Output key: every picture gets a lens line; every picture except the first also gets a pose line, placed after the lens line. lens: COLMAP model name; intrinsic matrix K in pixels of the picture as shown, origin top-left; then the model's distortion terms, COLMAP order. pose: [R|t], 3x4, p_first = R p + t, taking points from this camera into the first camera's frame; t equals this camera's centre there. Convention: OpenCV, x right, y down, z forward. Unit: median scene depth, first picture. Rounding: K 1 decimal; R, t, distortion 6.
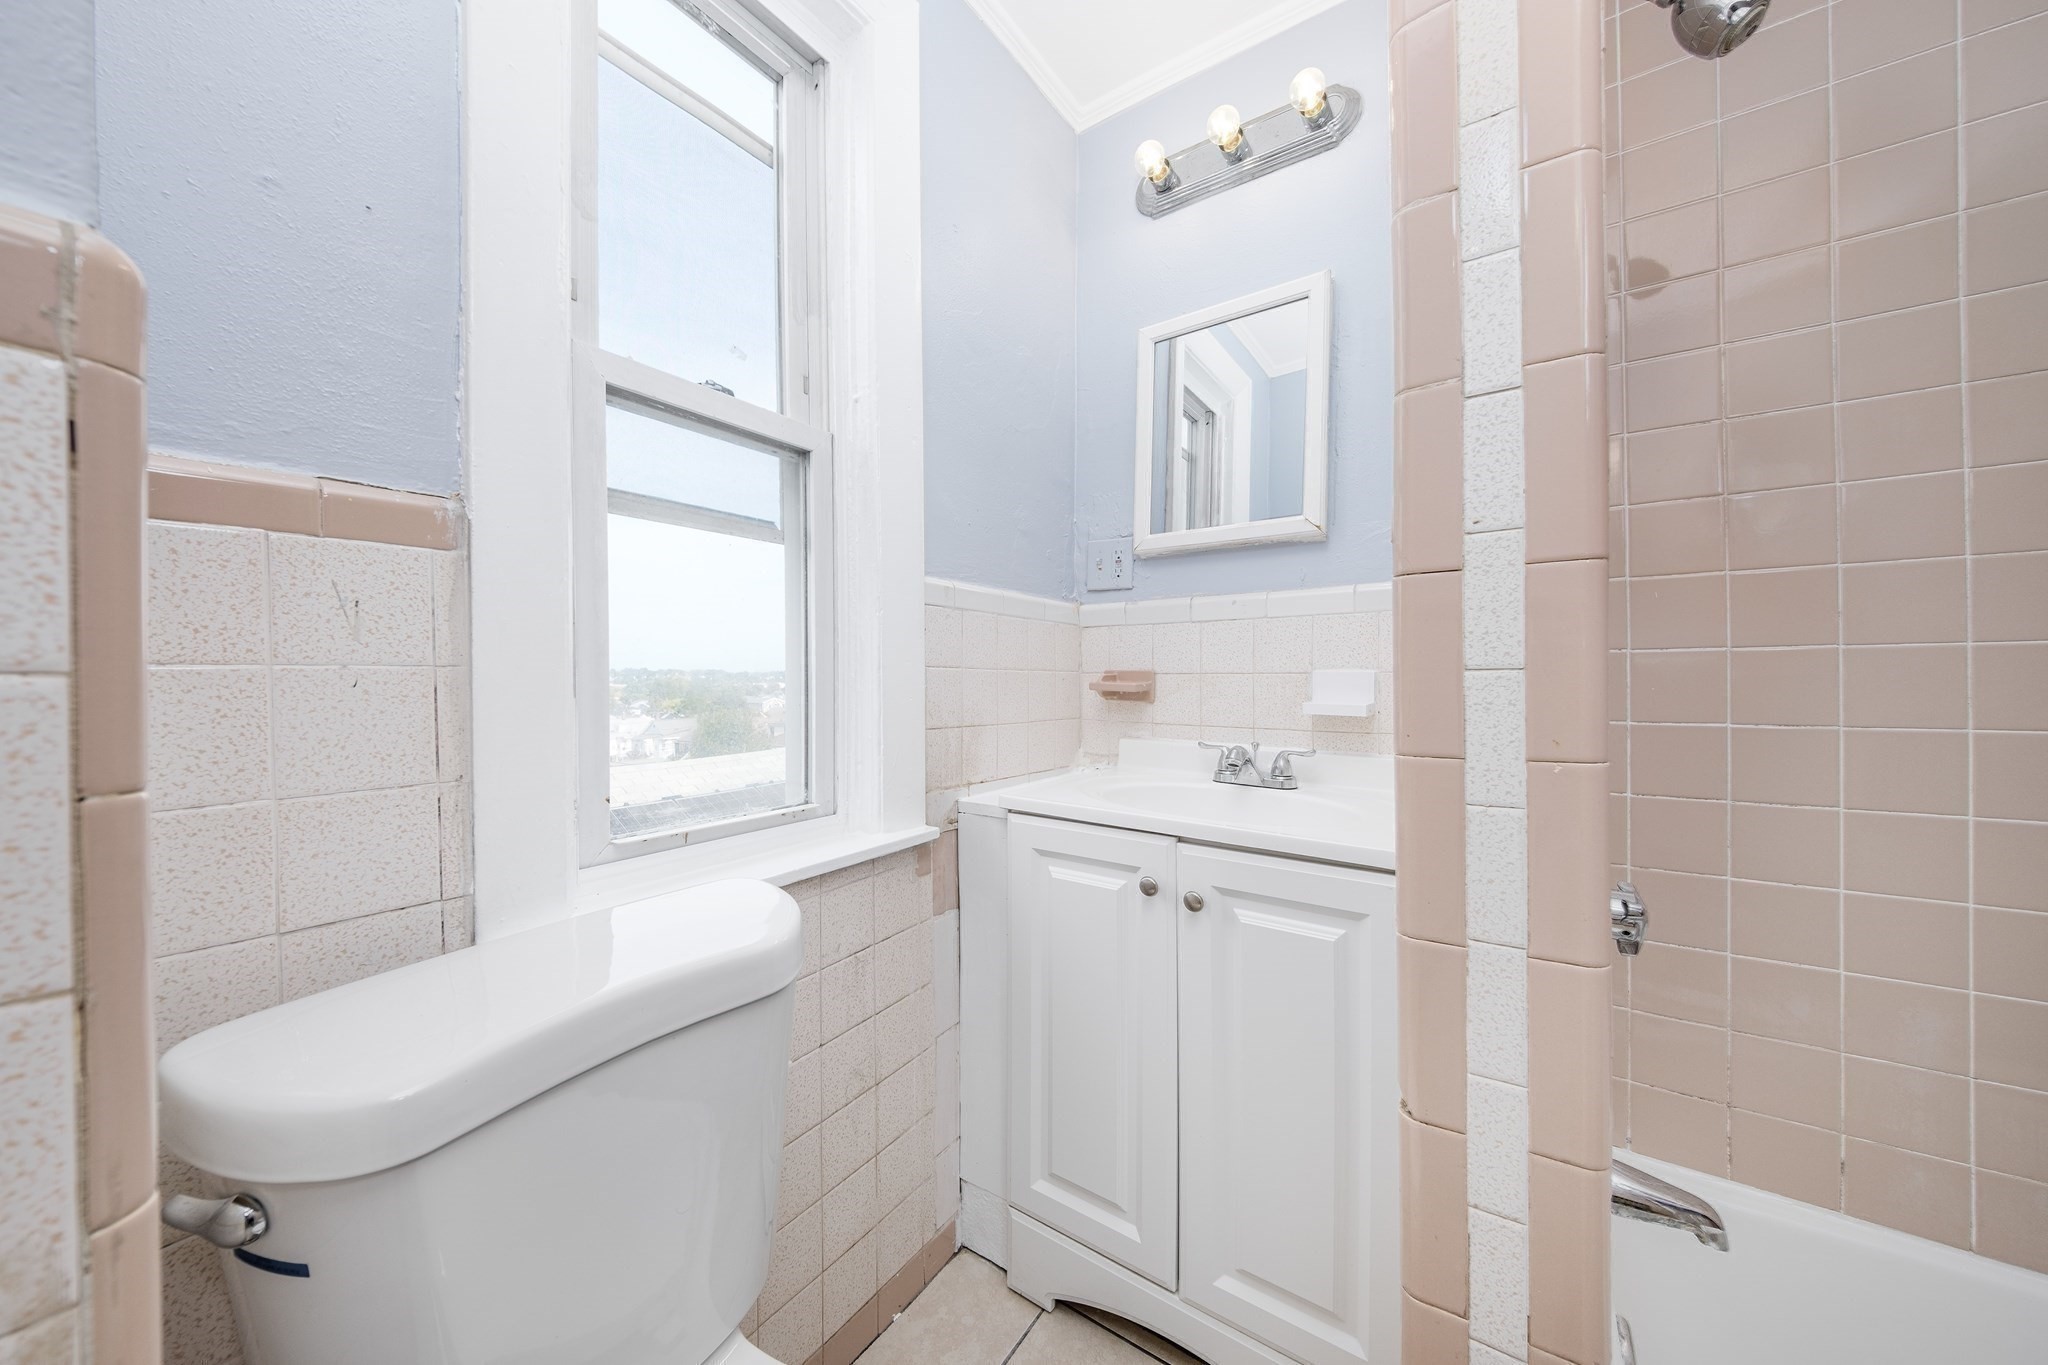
lens RADIAL K [[705.0, 0, 986.3], [0, 705.0, 675.6], [0, 0, 1]] dist [0.002534, 0.000100]
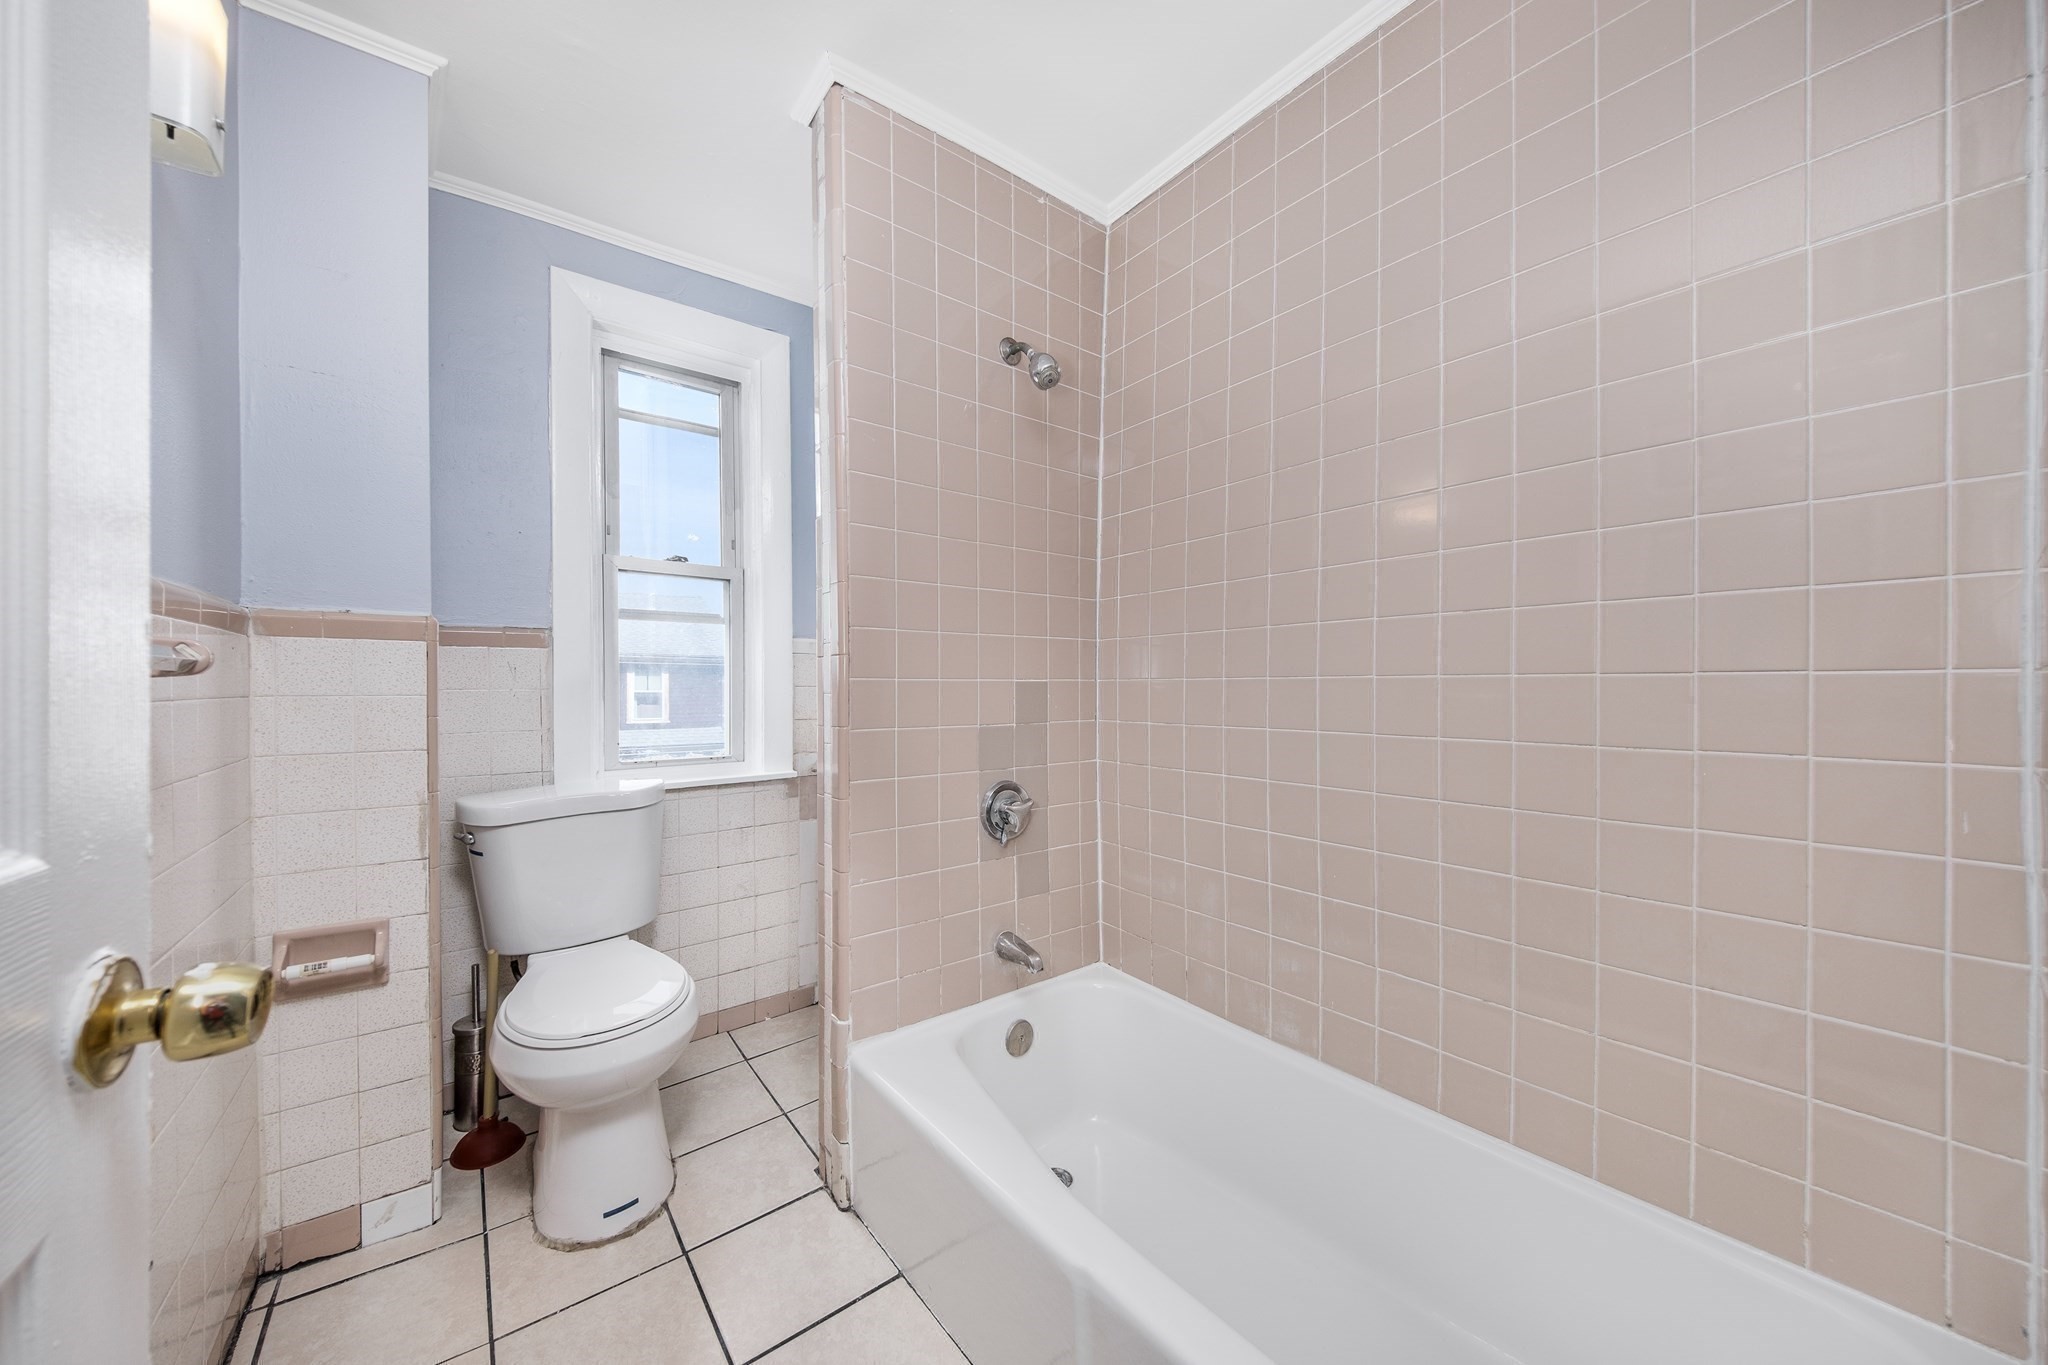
lens RADIAL K [[705.0, 0, 986.3], [0, 705.0, 675.6], [0, 0, 1]] dist [0.002534, 0.000100]
pose [[0.947334, 0.019080, -0.319678, 1.364333], [-0.016010, 0.999797, 0.012231, -0.098117], [0.319847, -0.006469, 0.947447, -0.835640]]
